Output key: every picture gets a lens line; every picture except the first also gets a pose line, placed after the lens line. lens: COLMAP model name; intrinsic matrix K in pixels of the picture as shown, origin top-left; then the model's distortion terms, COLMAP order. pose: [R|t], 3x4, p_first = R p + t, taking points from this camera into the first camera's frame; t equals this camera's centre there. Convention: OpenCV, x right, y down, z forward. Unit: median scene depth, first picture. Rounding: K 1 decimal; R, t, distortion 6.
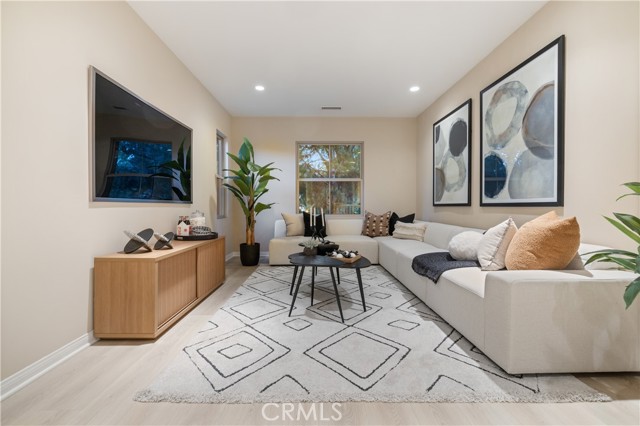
lens RADIAL K [[287.8, 0, 316.7], [0, 287.8, 206.5], [0, 0, 1]] dist [-0.000193, 0.000058]
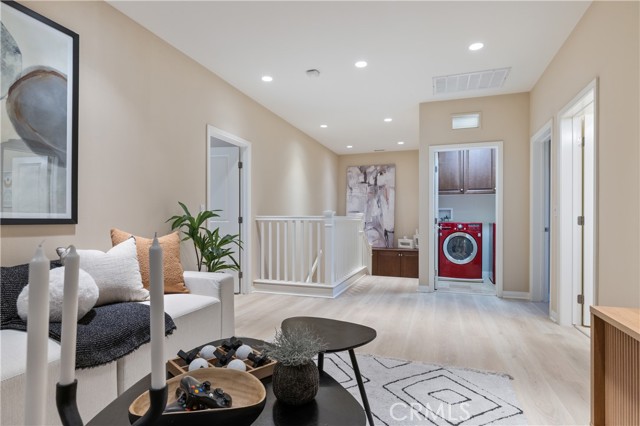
lens RADIAL K [[343.6, 0, 320.3], [0, 343.6, 217.8], [0, 0, 1]] dist [-0.000514, 0.000300]
pose [[-0.940068, -0.001615, 0.340984, -0.222329], [-0.003697, 0.999978, -0.005457, -0.014982], [-0.340968, -0.006391, -0.940053, 1.688396]]
